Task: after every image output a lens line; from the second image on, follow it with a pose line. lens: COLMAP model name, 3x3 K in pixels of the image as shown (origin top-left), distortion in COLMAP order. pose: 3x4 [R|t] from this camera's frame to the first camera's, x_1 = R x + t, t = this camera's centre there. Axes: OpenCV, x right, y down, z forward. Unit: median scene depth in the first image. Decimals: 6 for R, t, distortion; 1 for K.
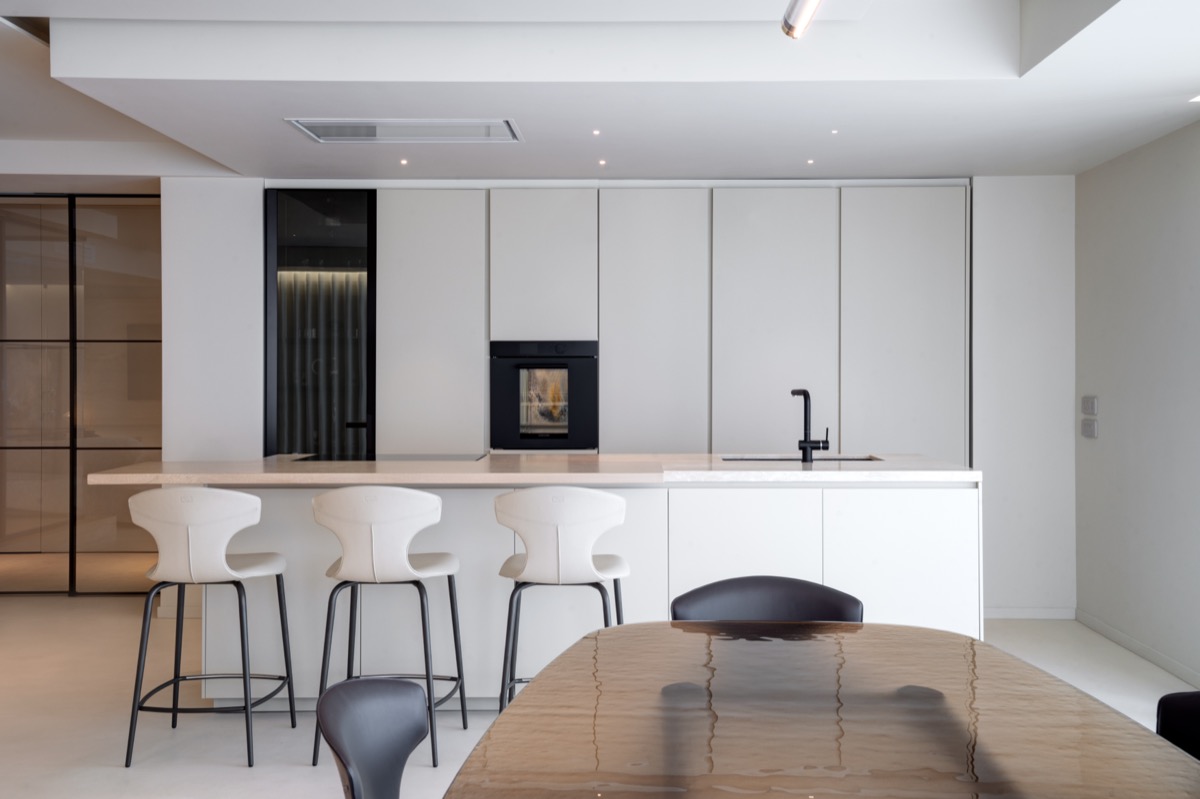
lens RADIAL K [[1239.0, 0, 632.3], [0, 1239.0, 396.3], [0, 0, 1]] dist [-0.000410, 0.186039]
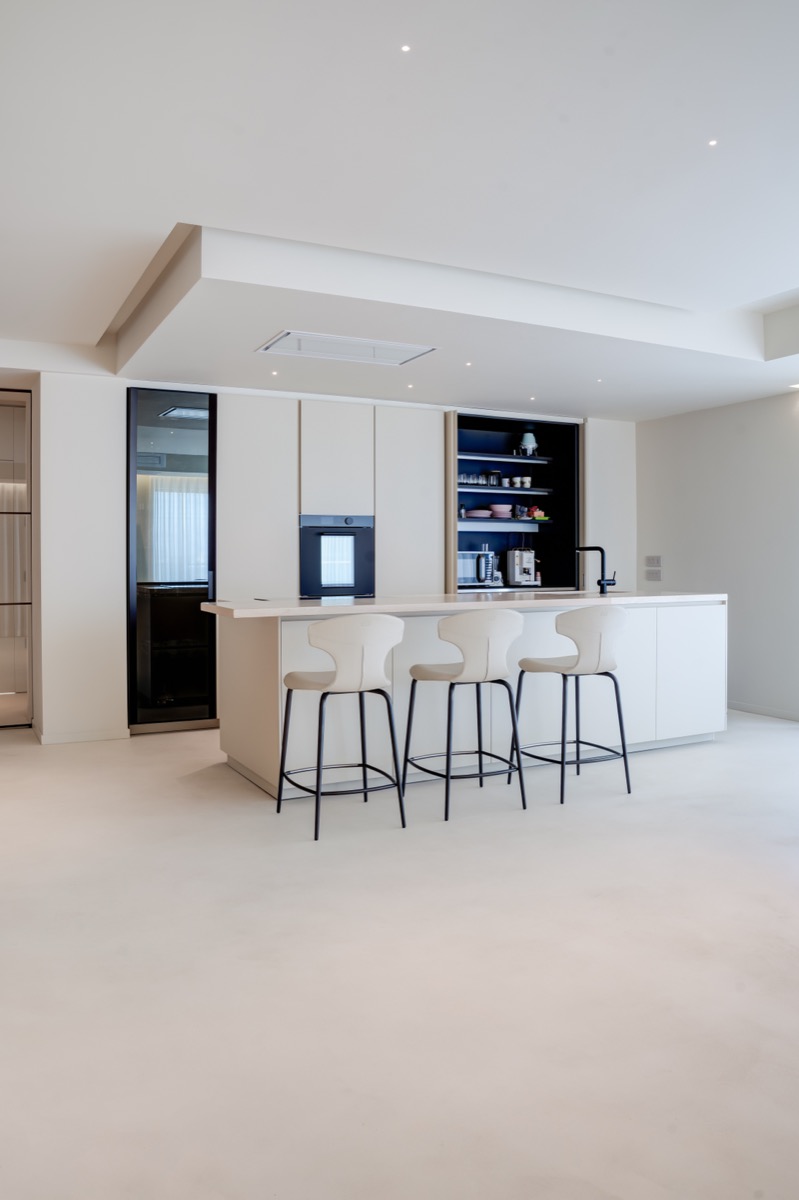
lens RADIAL K [[887.3, 0, 399.5], [0, 887.3, 600.0], [0, 0, 1]] dist [-0.128579, -0.000048]
pose [[0.886303, -0.023633, 0.462502, -0.592906], [0.010999, 0.999490, 0.029996, 0.025355], [-0.462975, -0.021498, 0.886111, 0.143191]]
